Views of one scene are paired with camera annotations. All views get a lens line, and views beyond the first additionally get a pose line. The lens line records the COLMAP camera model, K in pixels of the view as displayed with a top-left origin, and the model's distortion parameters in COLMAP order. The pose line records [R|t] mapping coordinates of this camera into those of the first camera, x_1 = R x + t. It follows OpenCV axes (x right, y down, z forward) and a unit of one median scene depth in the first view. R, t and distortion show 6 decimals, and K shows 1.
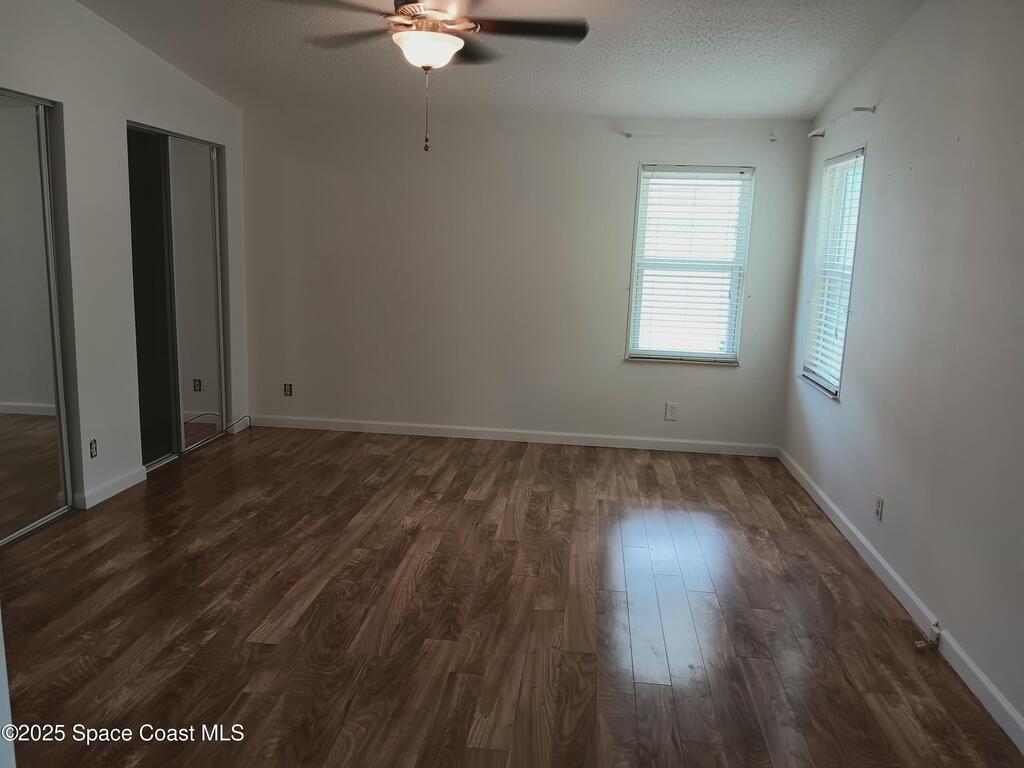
lens RADIAL K [[806.1, 0, 515.5], [0, 806.1, 384.5], [0, 0, 1]] dist [0.101408, -0.208167]
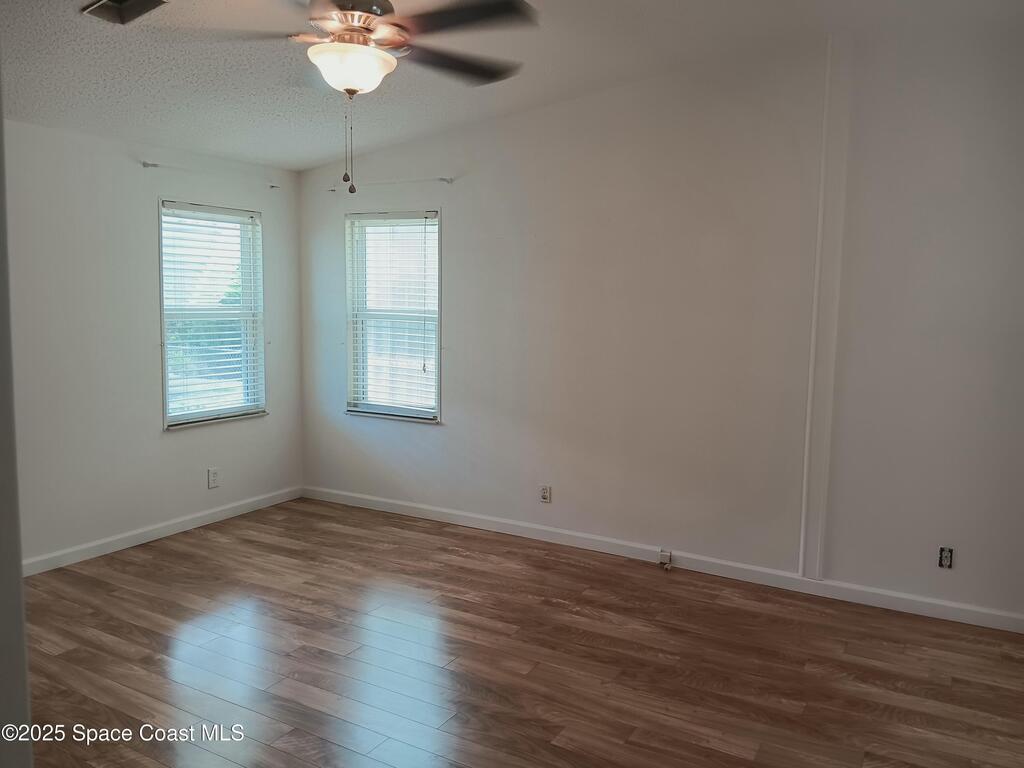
lens RADIAL K [[806.1, 0, 515.5], [0, 806.1, 384.5], [0, 0, 1]] dist [0.101408, -0.208167]
pose [[0.398207, -0.134543, 0.907375, -0.540975], [0.156179, 0.984686, 0.077467, -0.097043], [-0.903902, 0.110865, 0.413121, 0.364546]]
